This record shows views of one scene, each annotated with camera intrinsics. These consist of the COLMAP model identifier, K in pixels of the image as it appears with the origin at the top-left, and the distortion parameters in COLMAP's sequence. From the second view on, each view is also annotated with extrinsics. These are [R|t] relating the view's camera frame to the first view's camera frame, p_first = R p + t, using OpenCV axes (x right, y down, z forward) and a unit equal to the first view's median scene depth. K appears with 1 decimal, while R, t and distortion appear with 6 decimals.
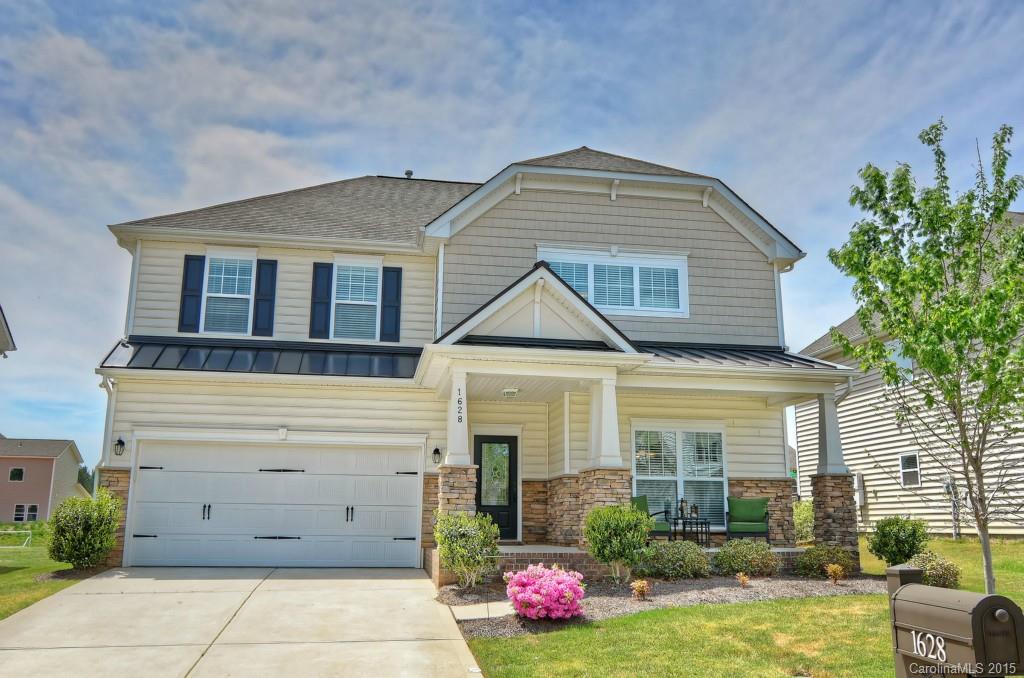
lens RADIAL K [[870.0, 0, 512.0], [0, 870.0, 339.0], [0, 0, 1]] dist [-0.006474, -0.001921]
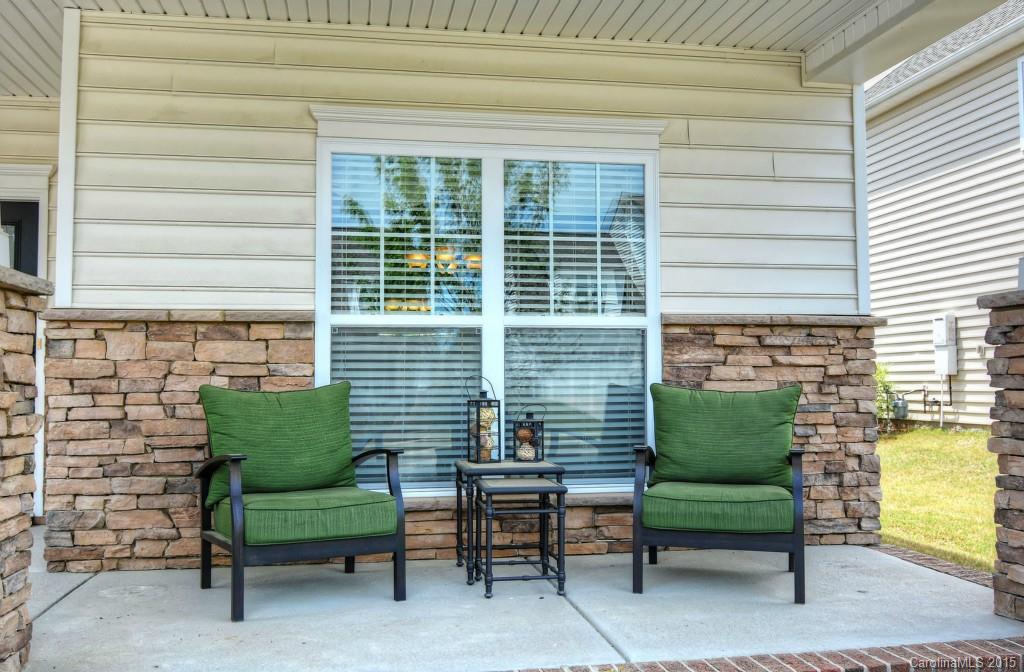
lens RADIAL K [[943.0, 0, 512.0], [0, 943.0, 336.0], [0, 0, 1]] dist [-0.007239, -0.005285]
pose [[0.999825, -0.011269, 0.014943, 0.192557], [0.008729, 0.987036, 0.160262, 0.114439], [-0.016555, -0.160104, 0.986961, 0.685176]]
